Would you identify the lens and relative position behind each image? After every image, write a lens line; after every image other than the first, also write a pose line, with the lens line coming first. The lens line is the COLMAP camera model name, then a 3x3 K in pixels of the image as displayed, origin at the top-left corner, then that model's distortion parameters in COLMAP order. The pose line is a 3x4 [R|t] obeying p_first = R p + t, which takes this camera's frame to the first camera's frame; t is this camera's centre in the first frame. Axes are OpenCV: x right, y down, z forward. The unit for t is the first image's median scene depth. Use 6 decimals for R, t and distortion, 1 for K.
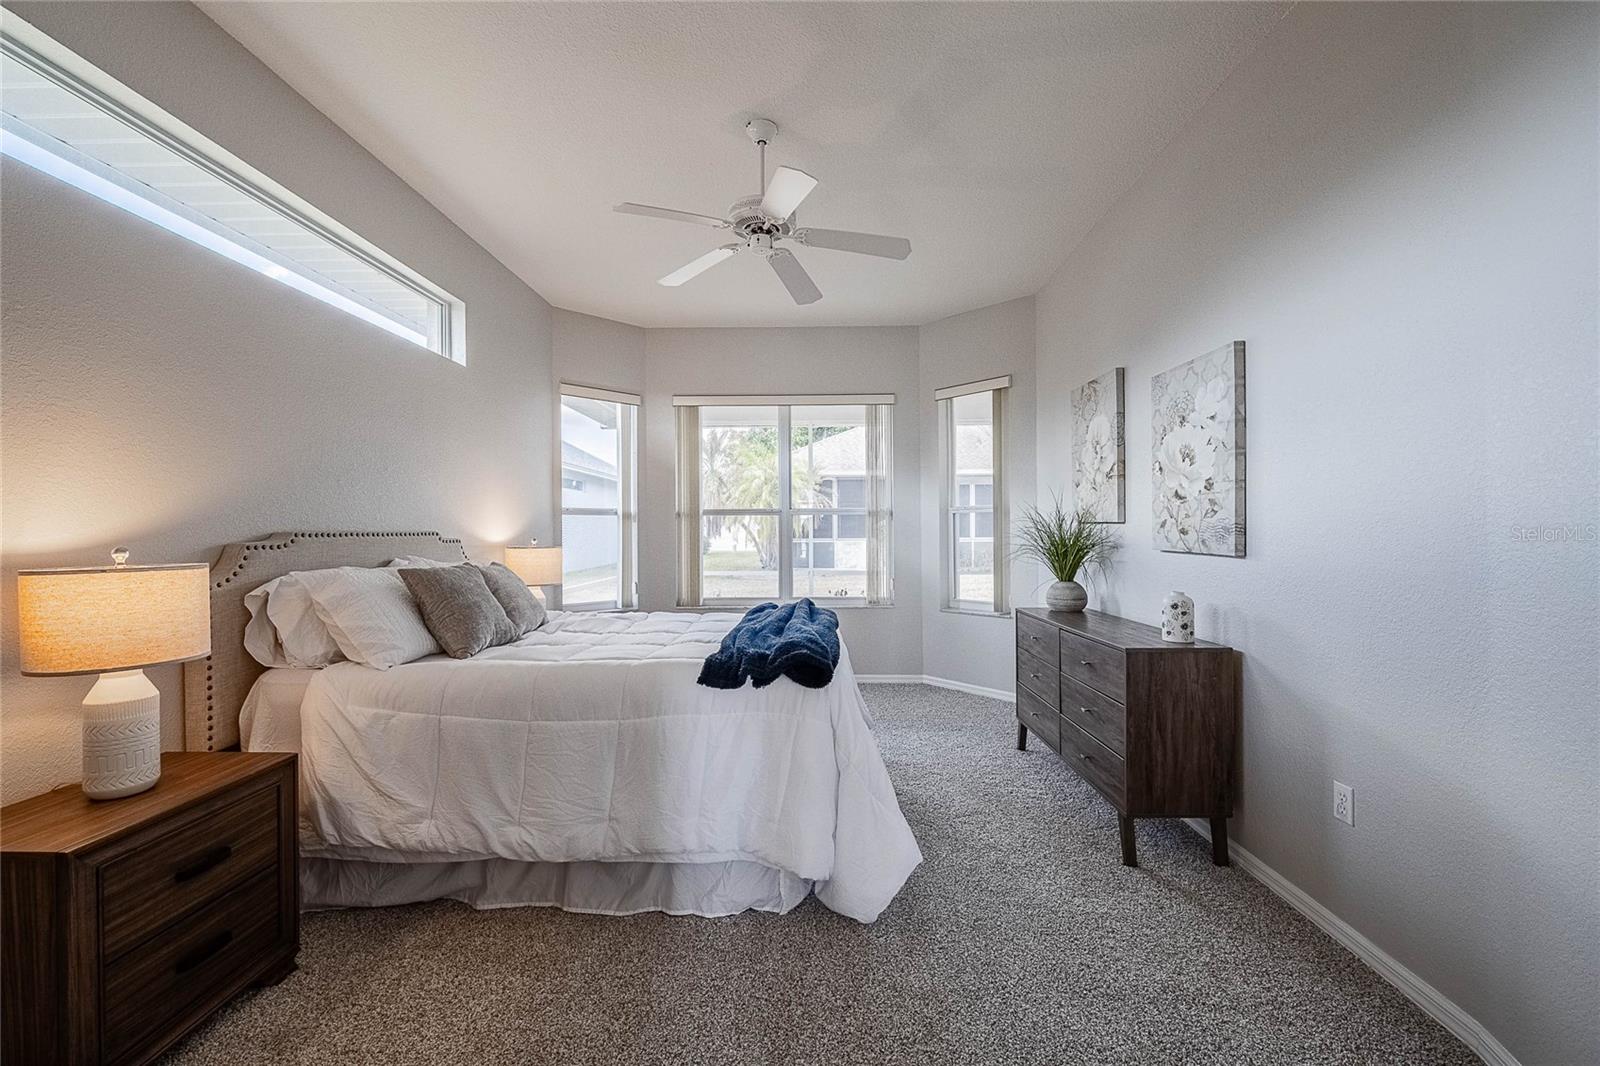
lens RADIAL K [[651.3, 0, 813.3], [0, 651.3, 531.8], [0, 0, 1]] dist [-0.007765, -0.000914]
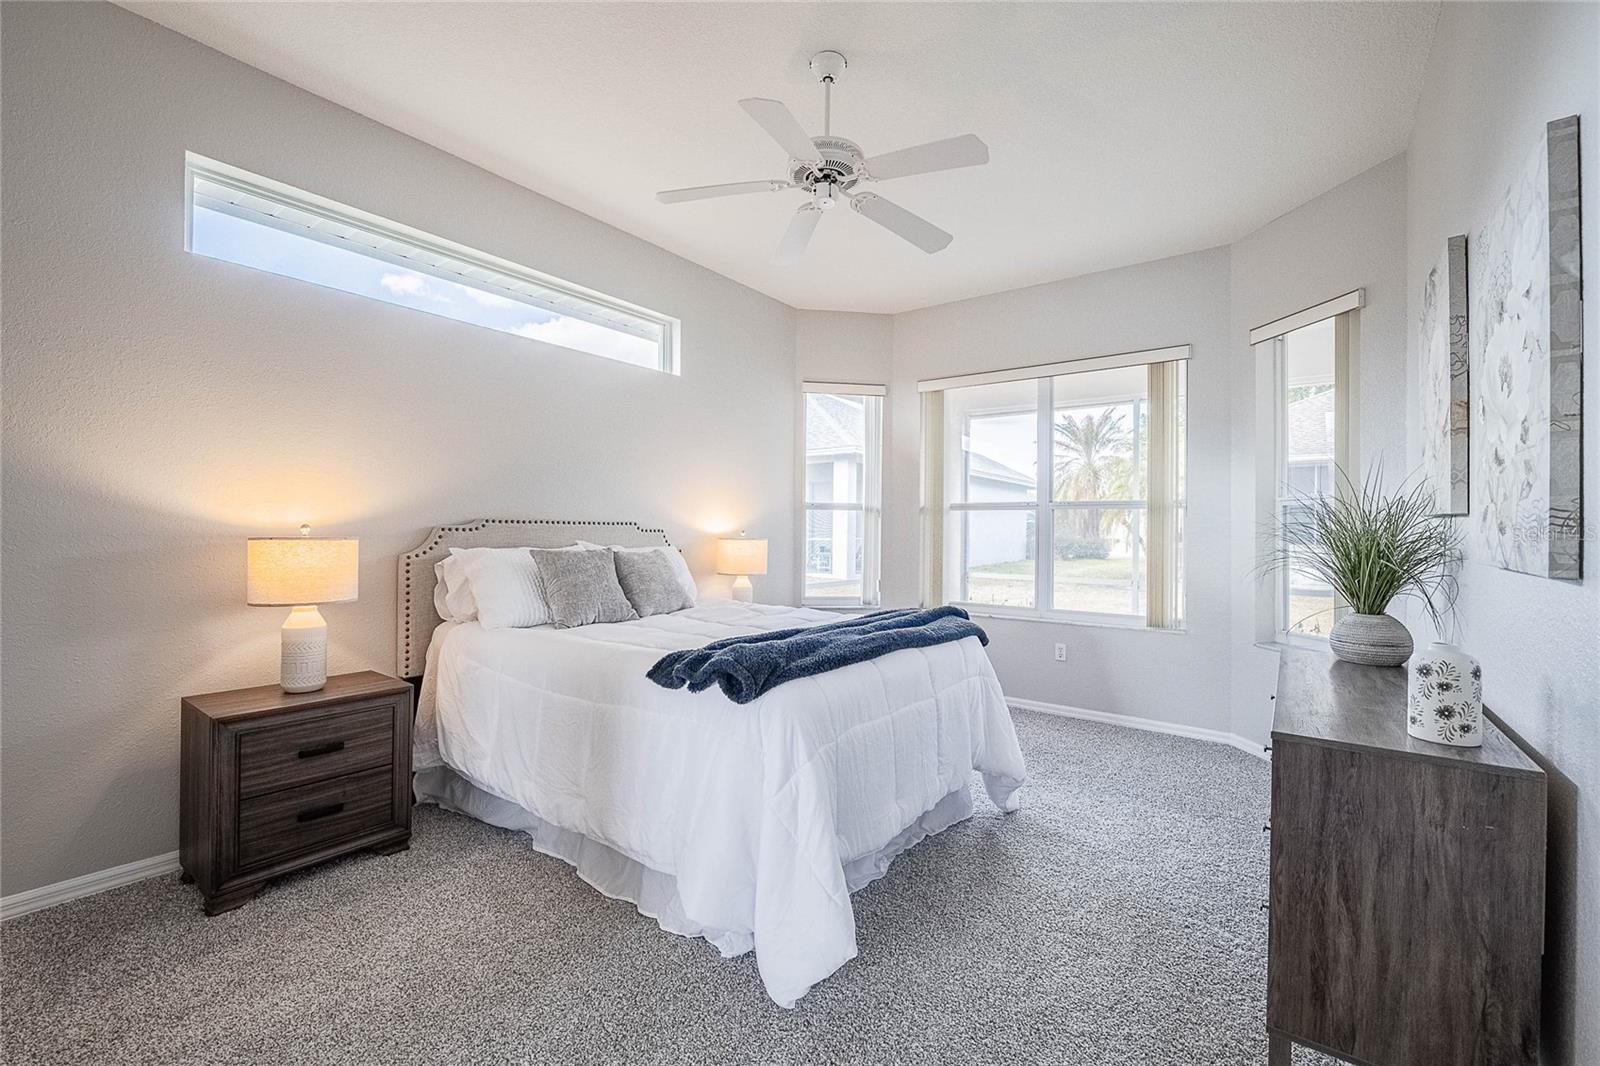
lens RADIAL K [[670.7, 0, 795.8], [0, 670.7, 528.4], [0, 0, 1]] dist [-0.009245, -0.001279]
pose [[0.804665, 0.012739, -0.593593, 0.489845], [-0.016671, 0.999860, -0.001141, 0.010913], [0.593496, 0.010814, 0.804765, 0.288898]]
